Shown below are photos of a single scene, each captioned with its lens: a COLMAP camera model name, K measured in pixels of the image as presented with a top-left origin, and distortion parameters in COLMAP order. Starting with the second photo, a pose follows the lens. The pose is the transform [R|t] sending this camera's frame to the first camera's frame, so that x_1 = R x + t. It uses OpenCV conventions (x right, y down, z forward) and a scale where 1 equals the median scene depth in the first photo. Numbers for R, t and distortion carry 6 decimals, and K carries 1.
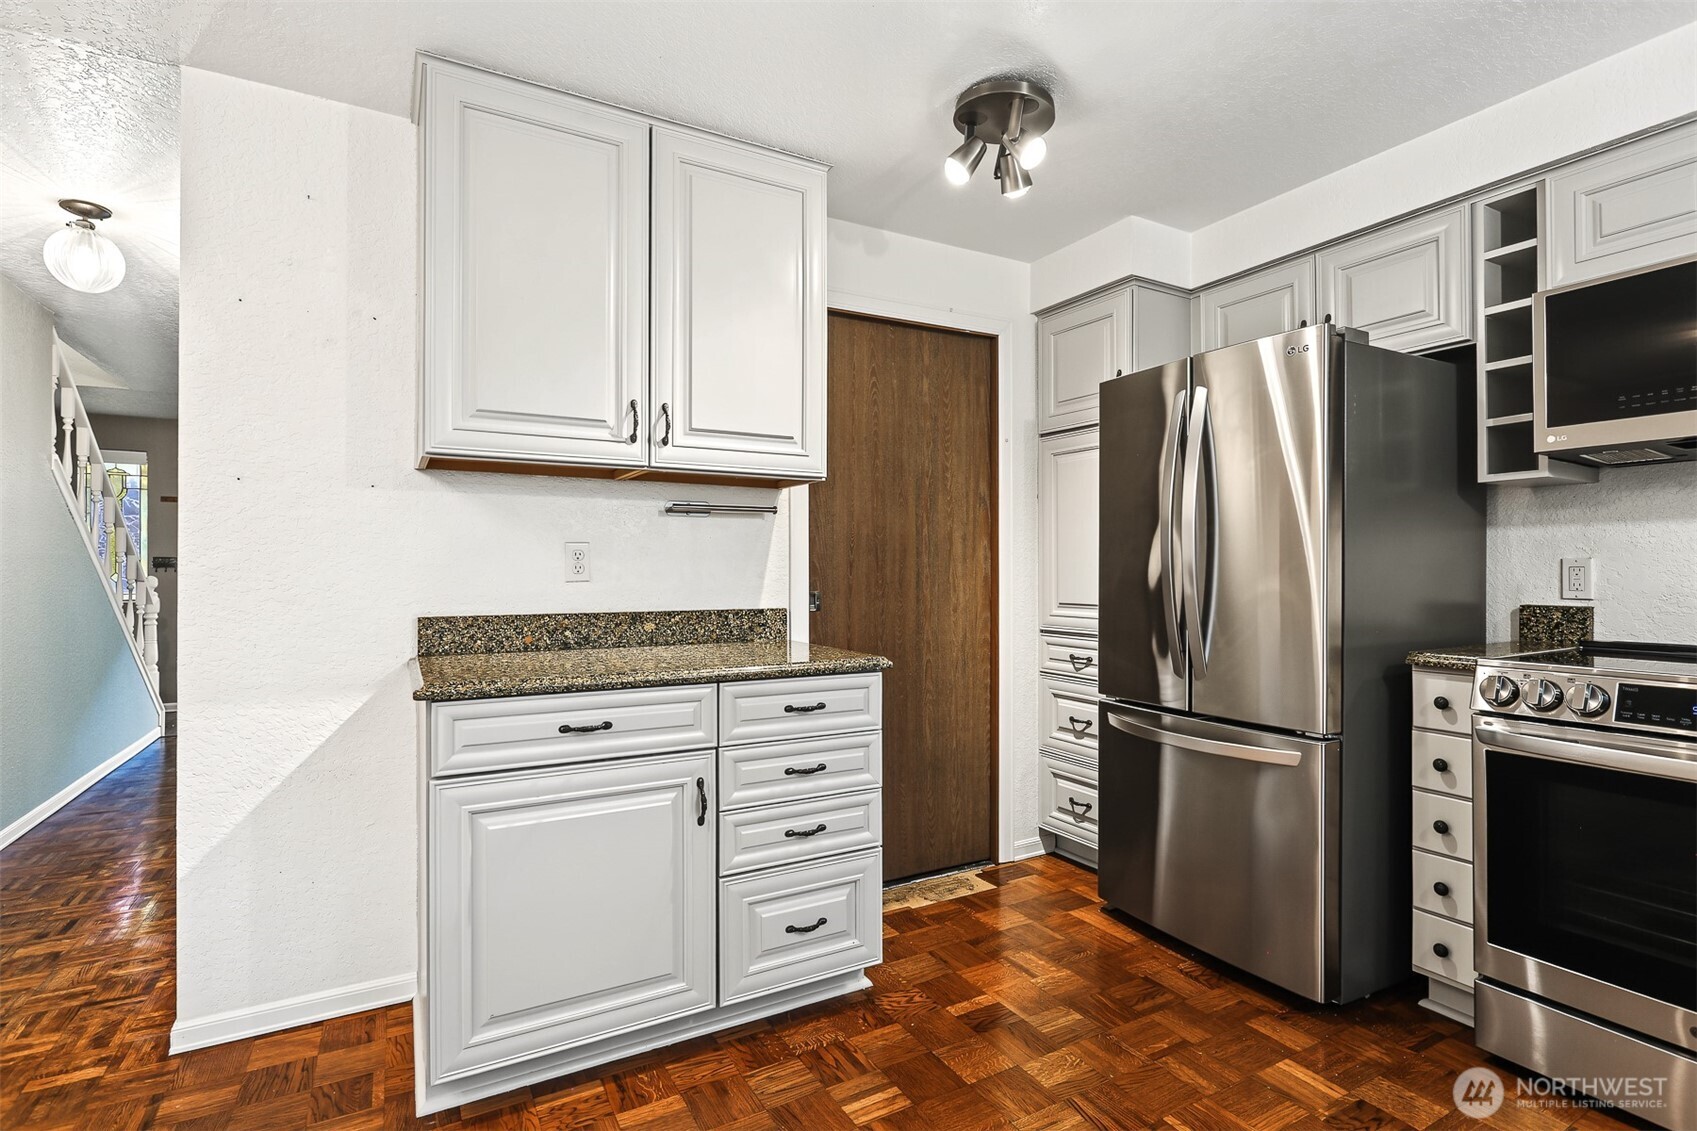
lens RADIAL K [[834.3, 0, 848.5], [0, 834.3, 565.5], [0, 0, 1]] dist [0.002811, 0.001147]
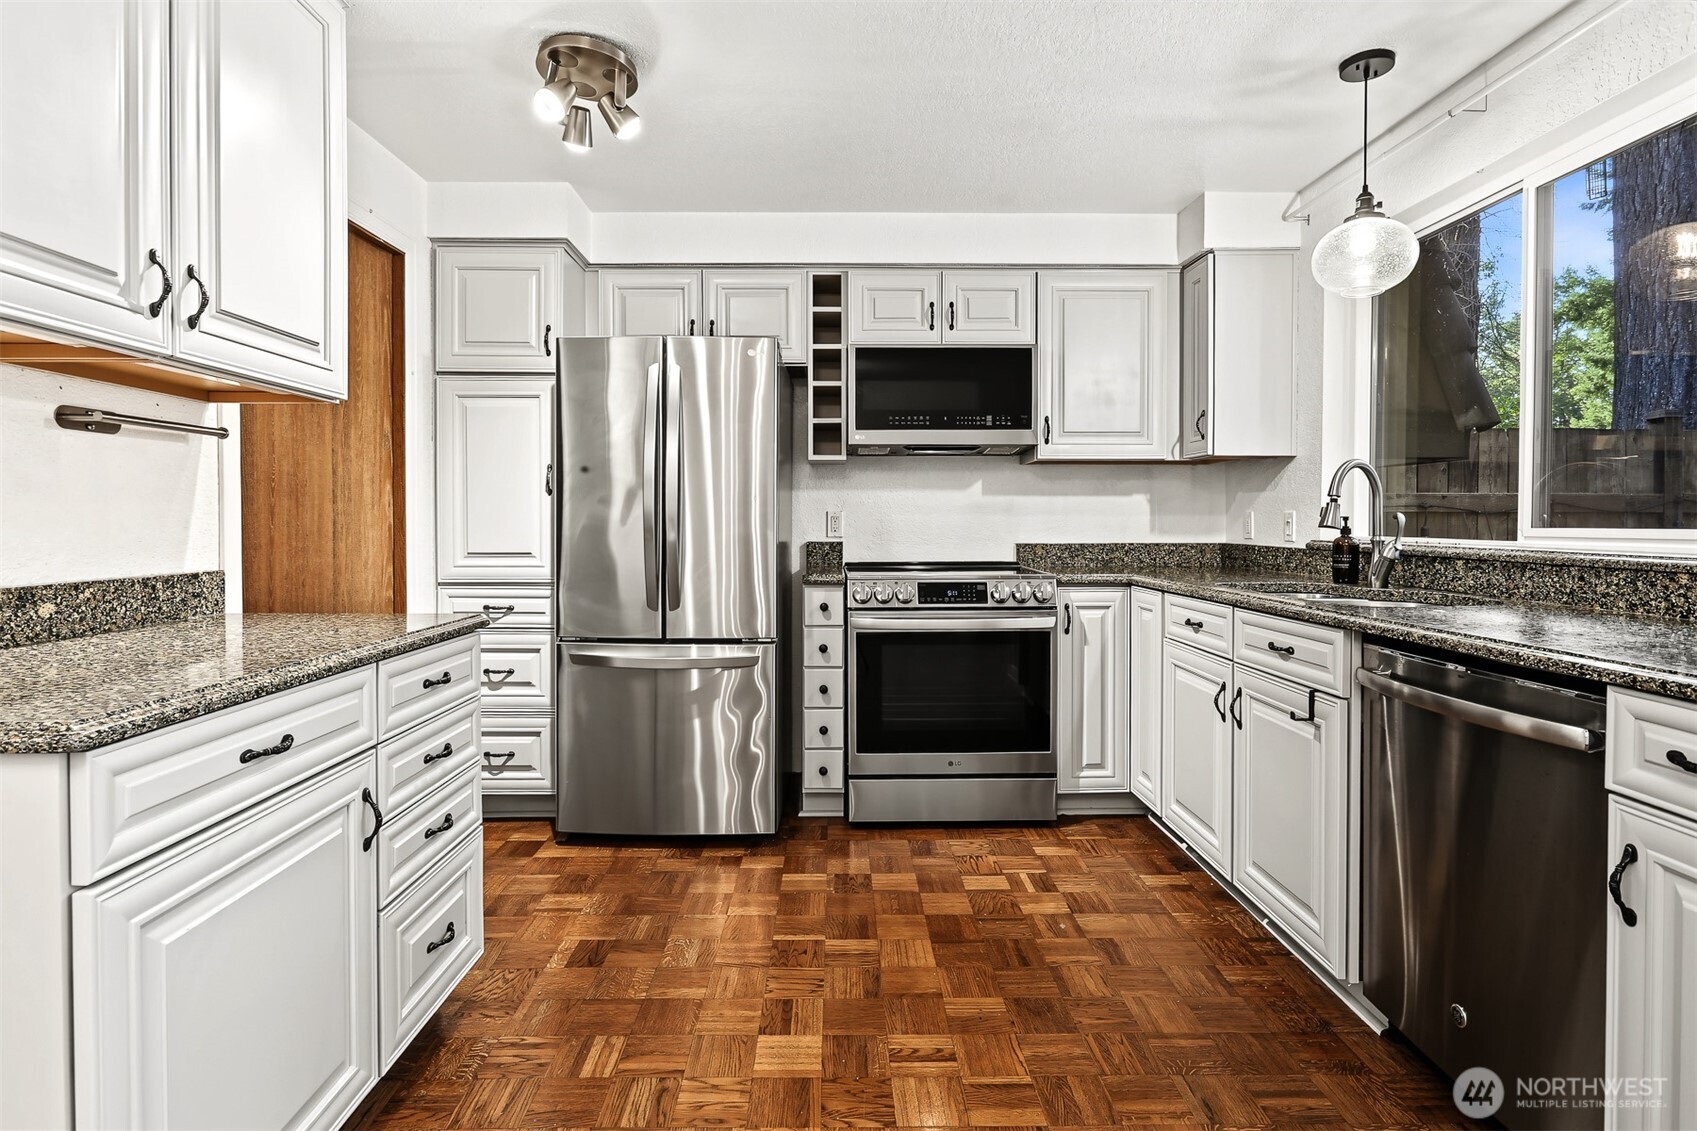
lens RADIAL K [[874.7, 0, 845.7], [0, 874.7, 528.6], [0, 0, 1]] dist [-0.005280, 0.020524]
pose [[0.465352, -0.007871, 0.885091, -0.609392], [-0.004810, 0.999923, 0.011421, 0.005200], [-0.885112, -0.009572, 0.465279, 0.216948]]
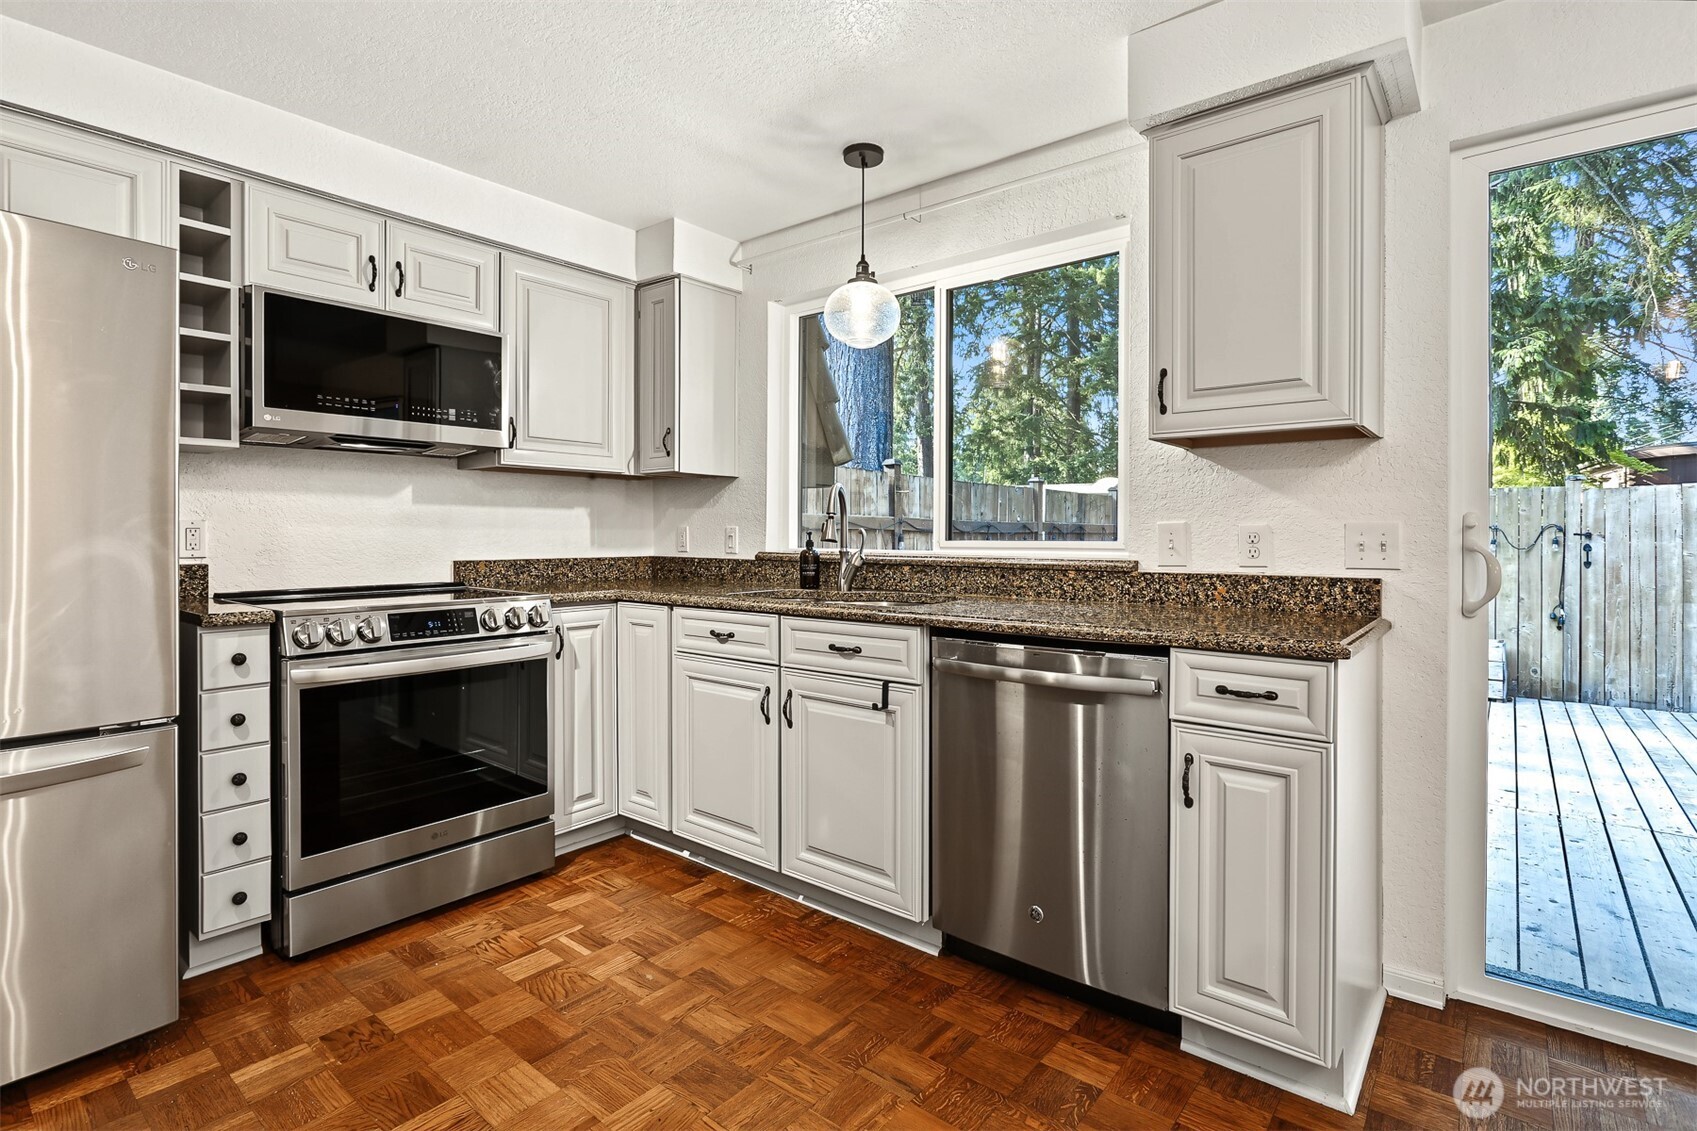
lens RADIAL K [[831.5, 0, 854.1], [0, 831.5, 540.2], [0, 0, 1]] dist [-0.005559, 0.002058]
pose [[-0.380262, -0.005947, 0.924860, -0.483647], [-0.006668, 0.999971, 0.003688, 0.007723], [-0.924855, -0.004765, -0.380291, 0.633569]]
